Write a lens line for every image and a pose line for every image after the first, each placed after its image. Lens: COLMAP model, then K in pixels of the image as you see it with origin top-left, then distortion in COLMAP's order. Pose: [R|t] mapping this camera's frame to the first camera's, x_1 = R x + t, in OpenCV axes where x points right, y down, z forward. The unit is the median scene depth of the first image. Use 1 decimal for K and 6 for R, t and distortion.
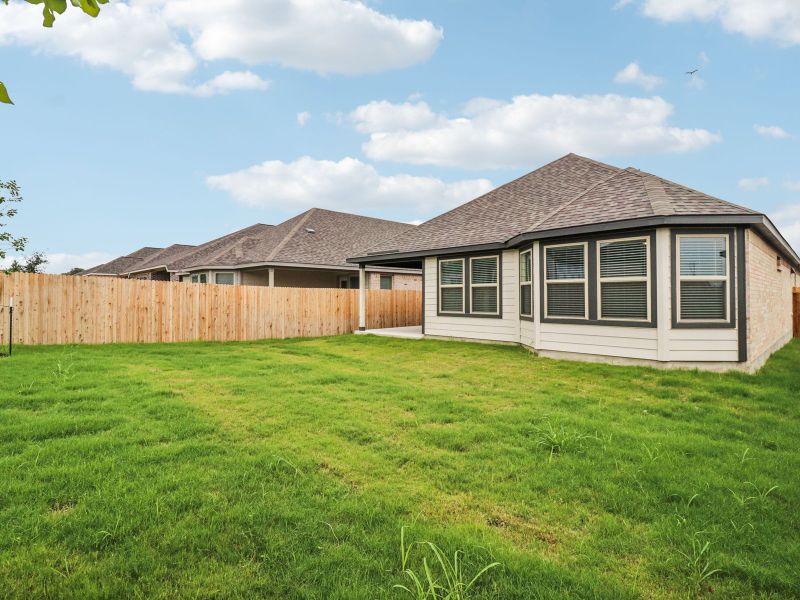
lens RADIAL K [[452.1, 0, 404.3], [0, 452.1, 294.8], [0, 0, 1]] dist [0.001765, -0.016871]
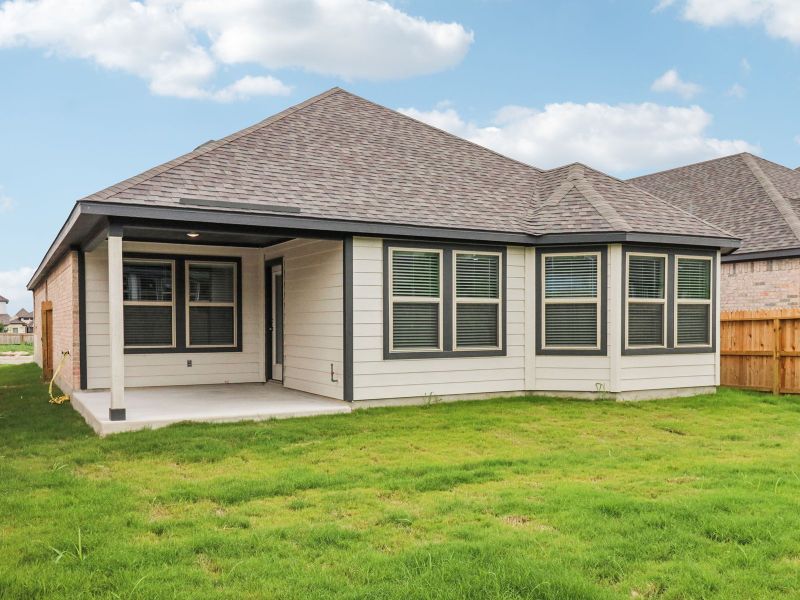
lens RADIAL K [[549.6, 0, 434.6], [0, 549.6, 335.2], [0, 0, 1]] dist [0.009911, 0.003270]
pose [[0.346959, -0.021965, 0.937623, -0.526220], [-0.002644, 0.999699, 0.024398, 0.006368], [-0.937877, -0.010945, 0.346797, 0.828476]]
